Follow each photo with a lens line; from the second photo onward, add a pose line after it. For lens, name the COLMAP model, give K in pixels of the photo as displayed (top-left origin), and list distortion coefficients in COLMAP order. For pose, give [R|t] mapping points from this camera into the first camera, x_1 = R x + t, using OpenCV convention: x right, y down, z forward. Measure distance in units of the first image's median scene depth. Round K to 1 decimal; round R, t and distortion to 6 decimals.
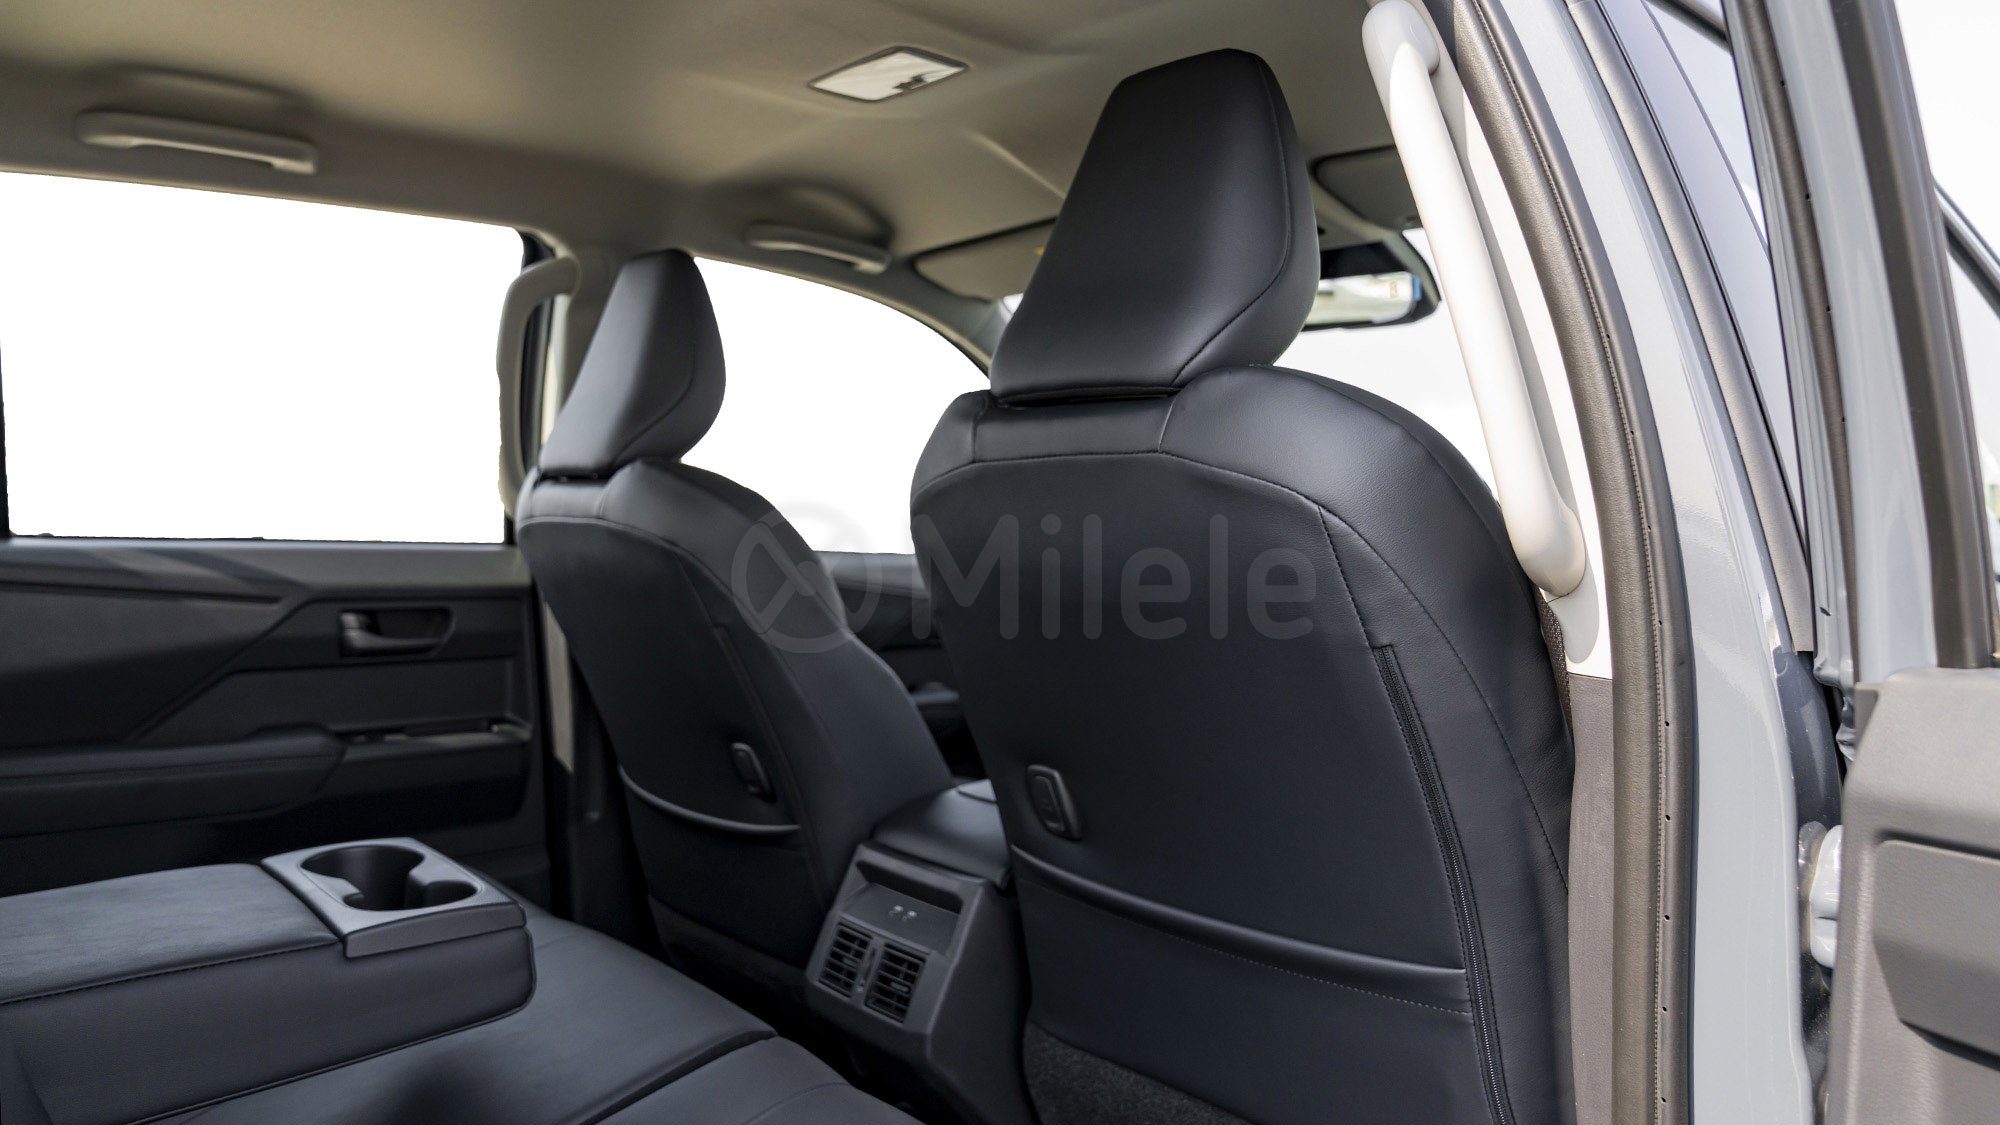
lens RADIAL K [[1362.3, 0, 1000.0], [0, 1362.3, 562.5], [0, 0, 1]] dist [-0.004205, -0.002857]
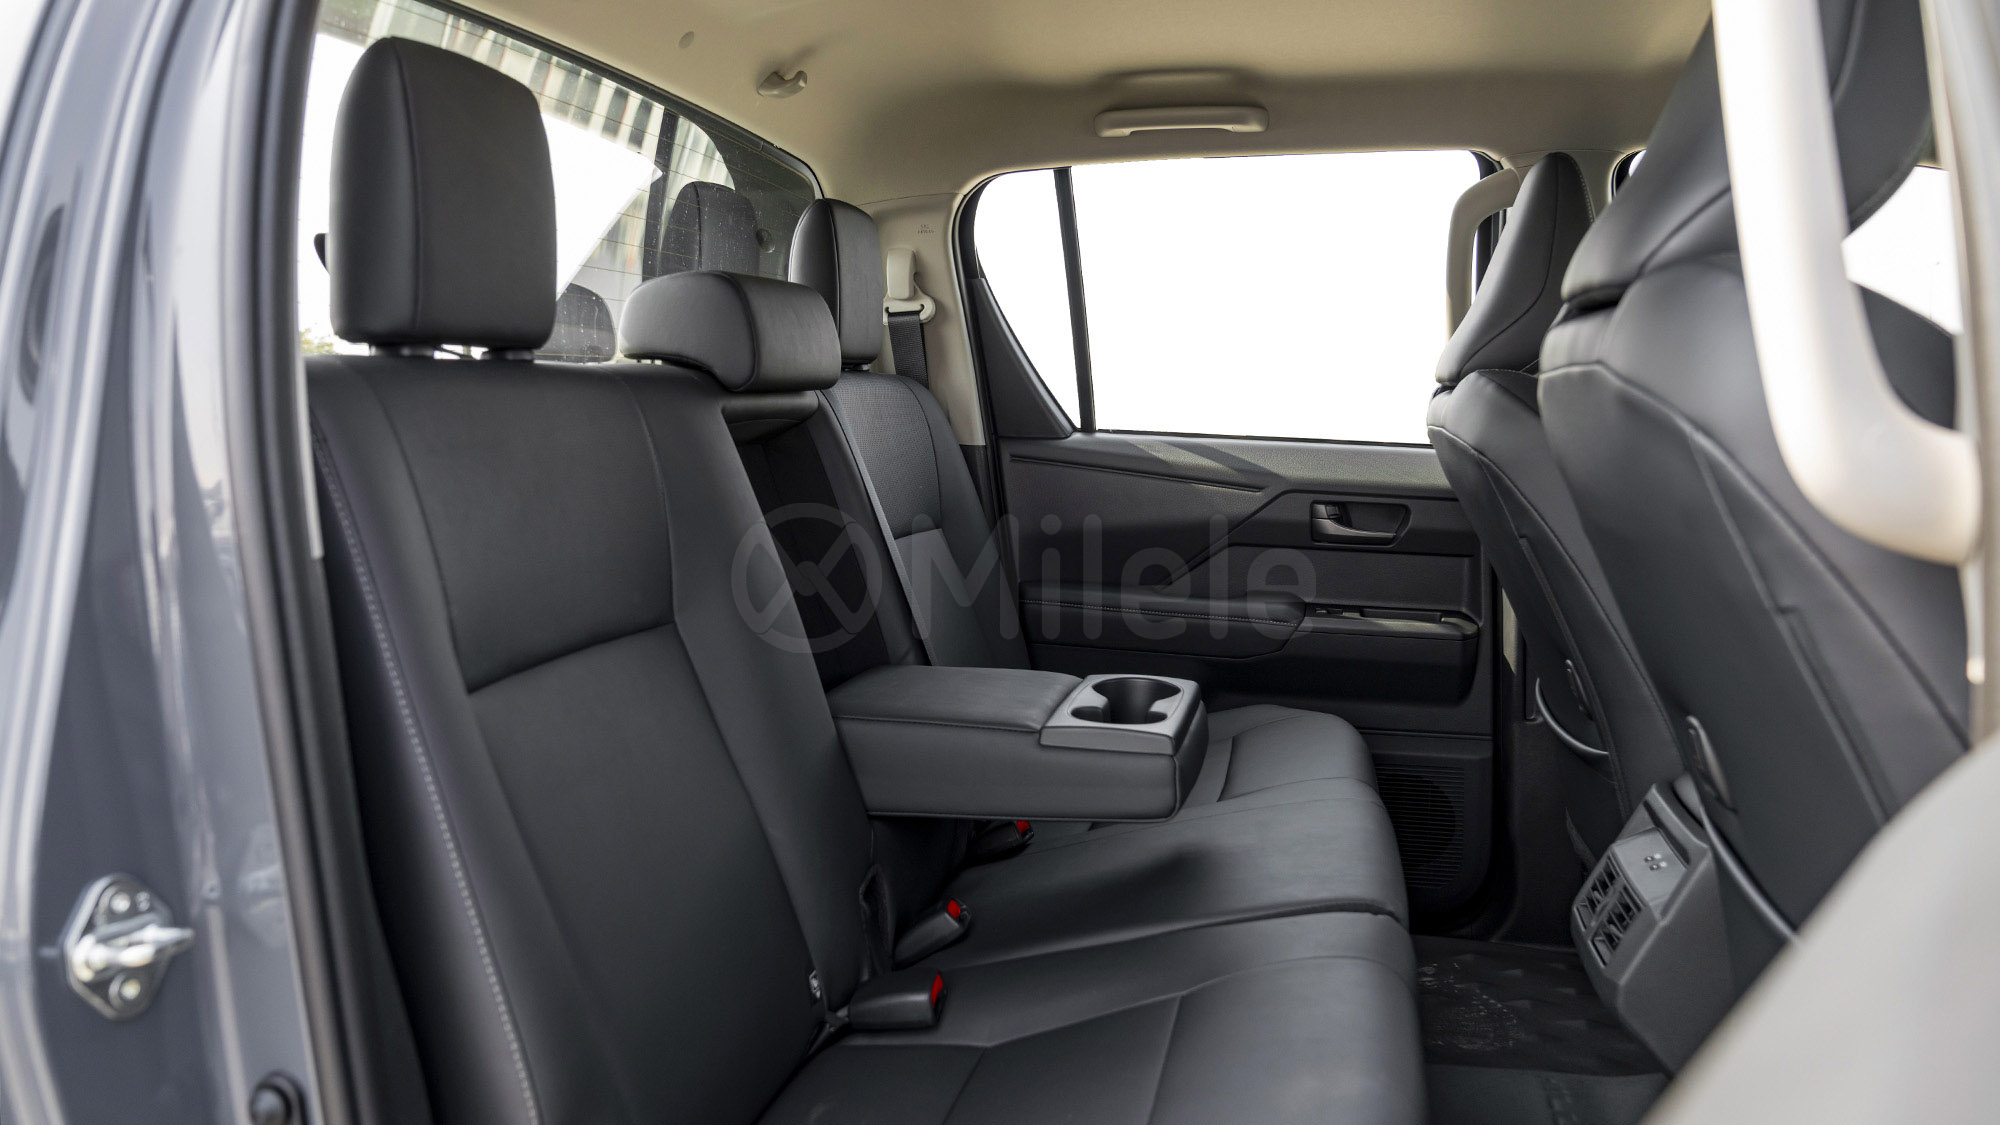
lens RADIAL K [[1362.3, 0, 1000.0], [0, 1362.3, 562.5], [0, 0, 1]] dist [-0.004205, -0.002857]
pose [[0.614111, 0.099829, -0.782880, 0.279605], [-0.044306, 0.994764, 0.092093, -0.008232], [0.787975, -0.021870, 0.615319, 0.064780]]
